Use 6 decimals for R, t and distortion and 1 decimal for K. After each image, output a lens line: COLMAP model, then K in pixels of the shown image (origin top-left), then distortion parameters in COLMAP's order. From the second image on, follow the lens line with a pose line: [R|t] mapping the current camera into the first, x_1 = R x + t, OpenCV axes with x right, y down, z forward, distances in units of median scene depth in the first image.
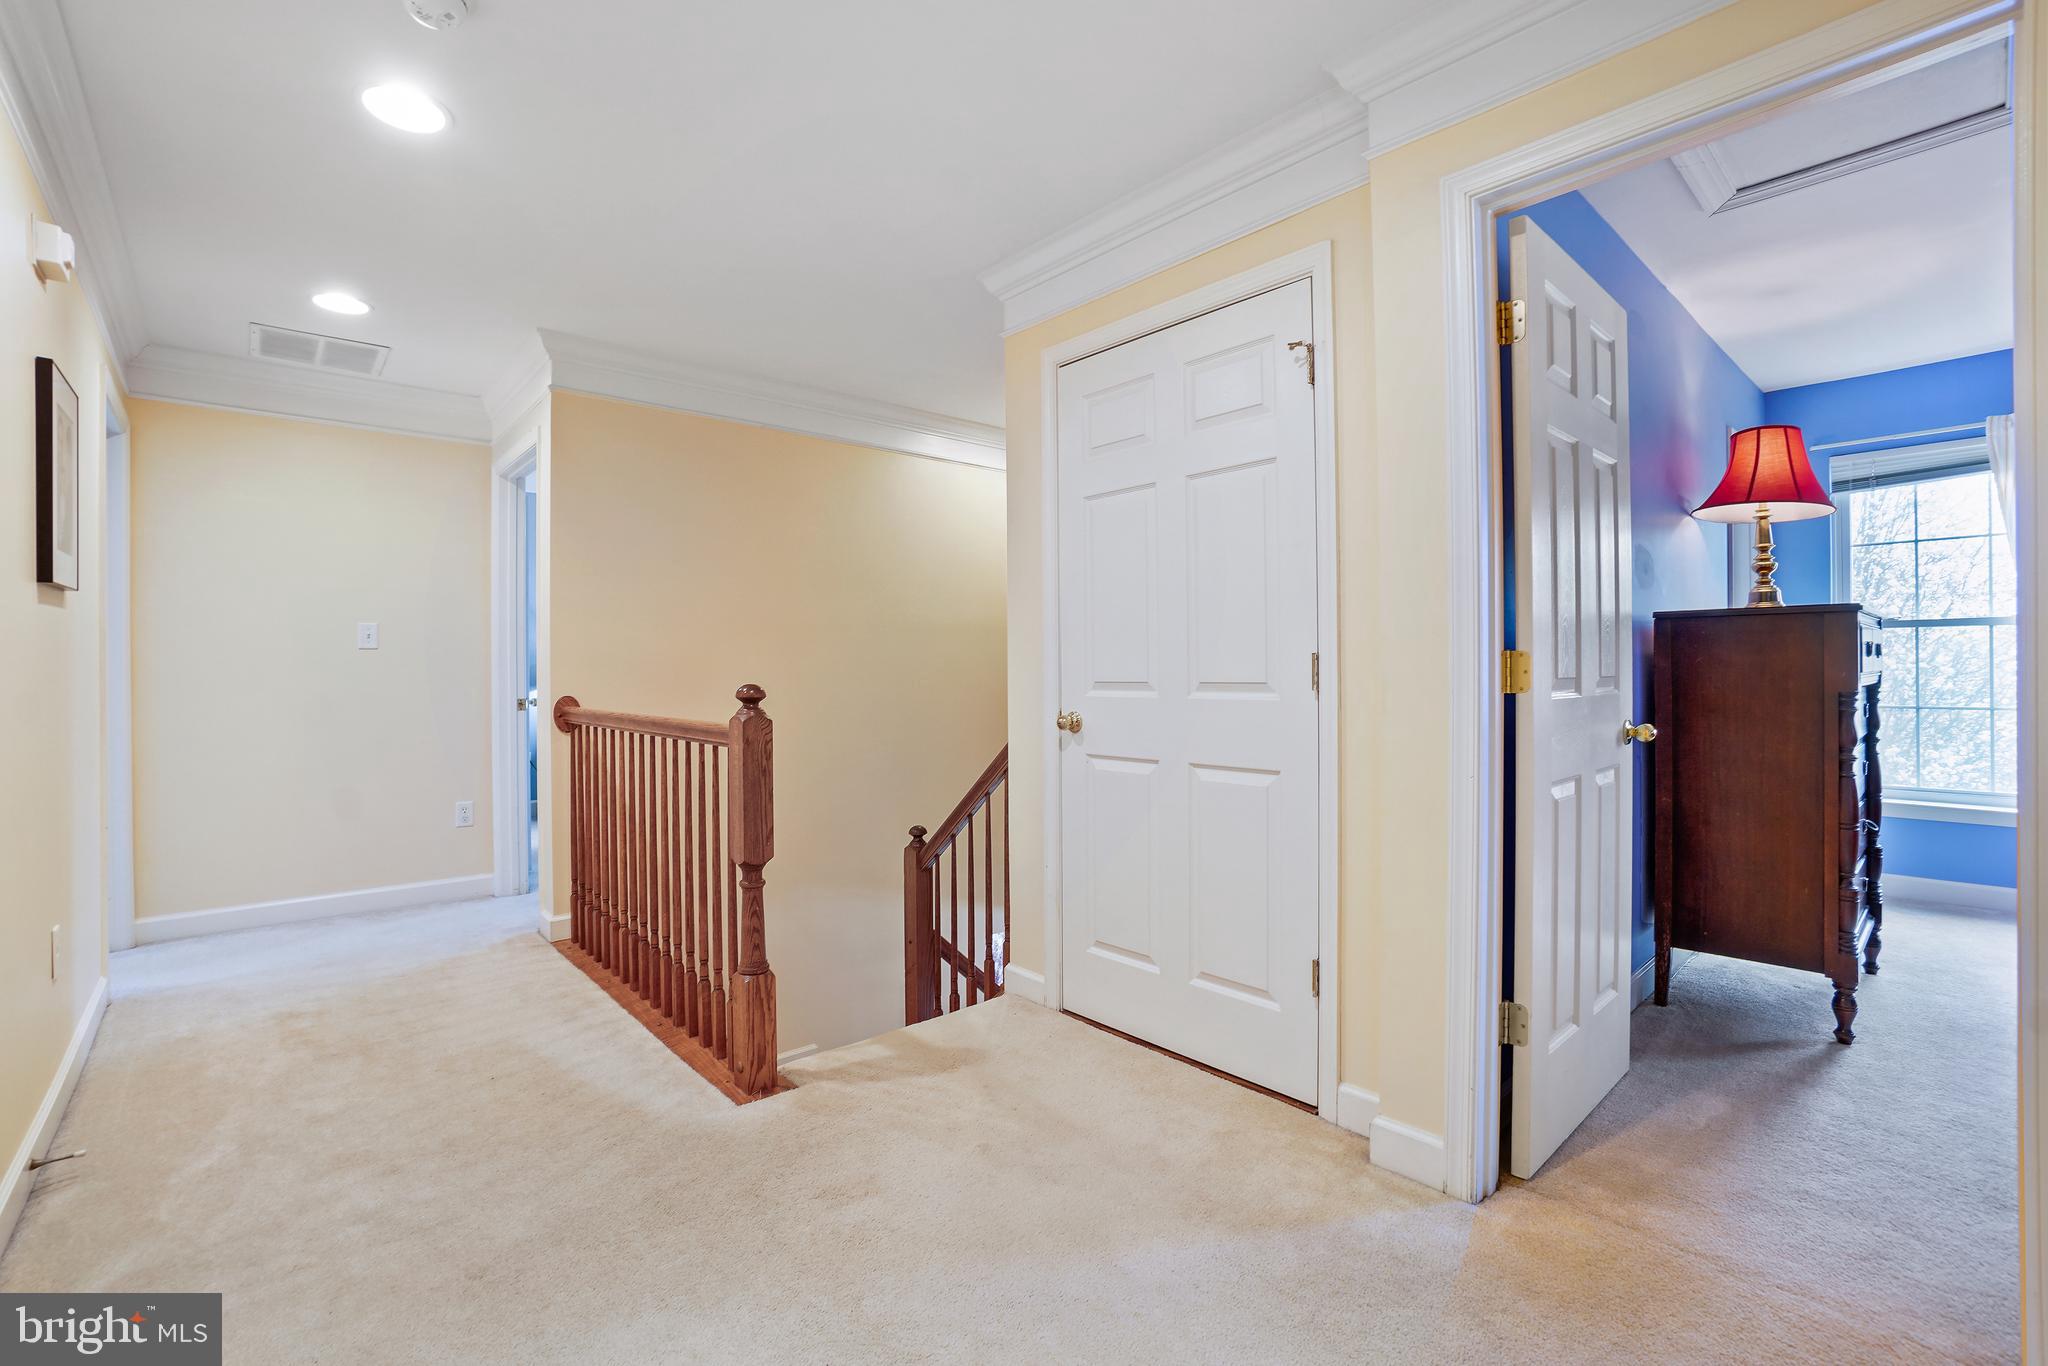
lens RADIAL K [[960.1, 0, 1031.2], [0, 960.1, 676.8], [0, 0, 1]] dist [-0.062100, 0.027758]
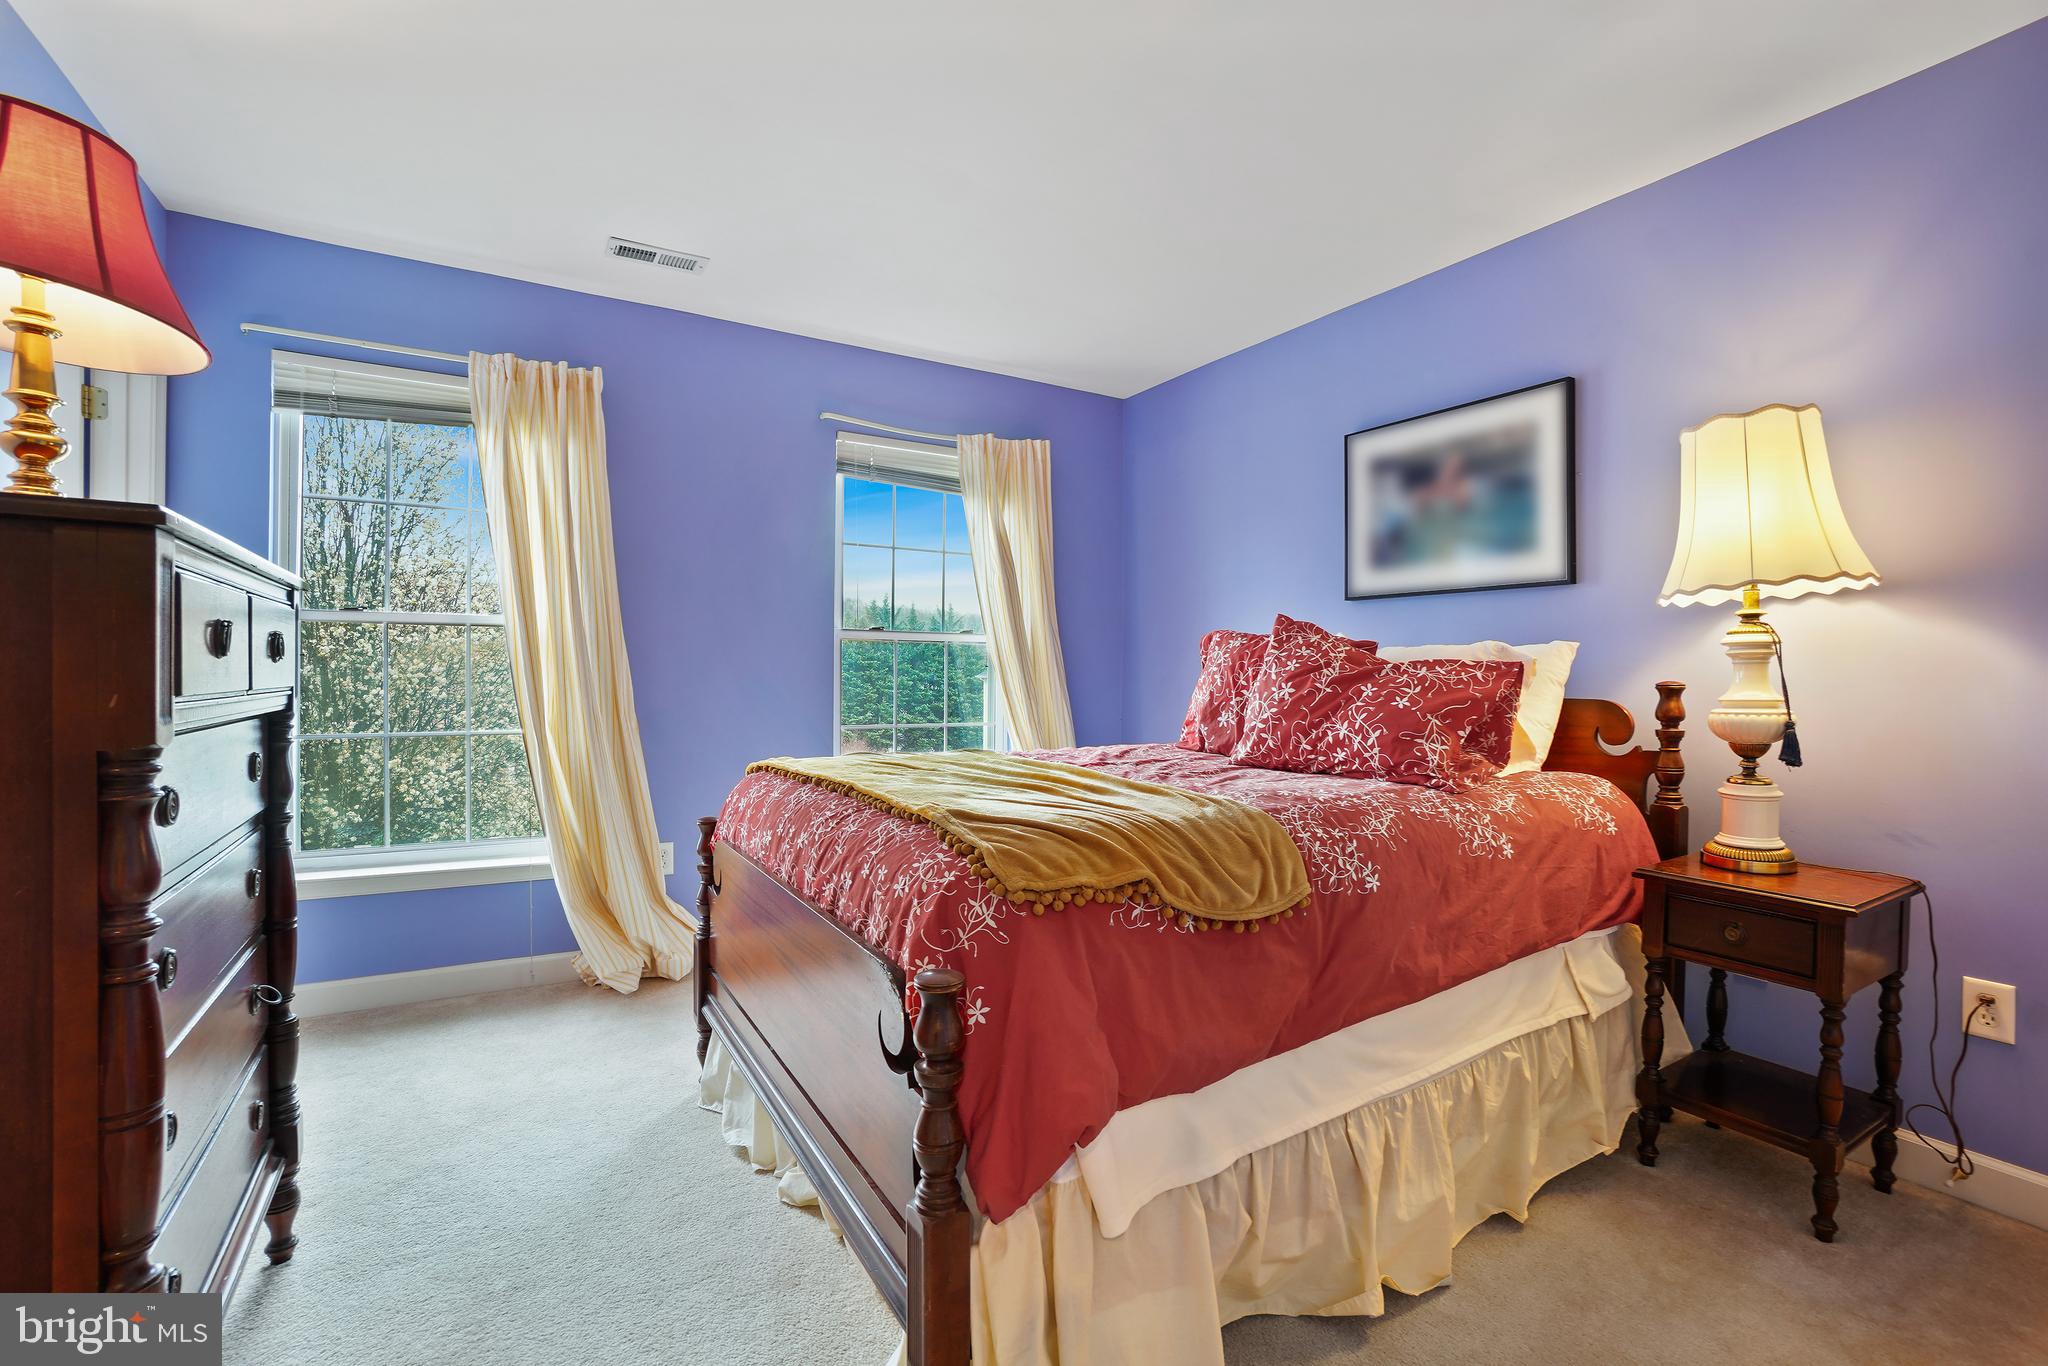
lens RADIAL K [[960.1, 0, 1031.2], [0, 960.1, 676.8], [0, 0, 1]] dist [-0.062100, 0.027758]
pose [[0.234158, 0.009916, 0.972148, 0.392591], [-0.001444, 0.999950, -0.009851, -0.005412], [-0.972198, 0.000903, 0.234160, 0.370871]]
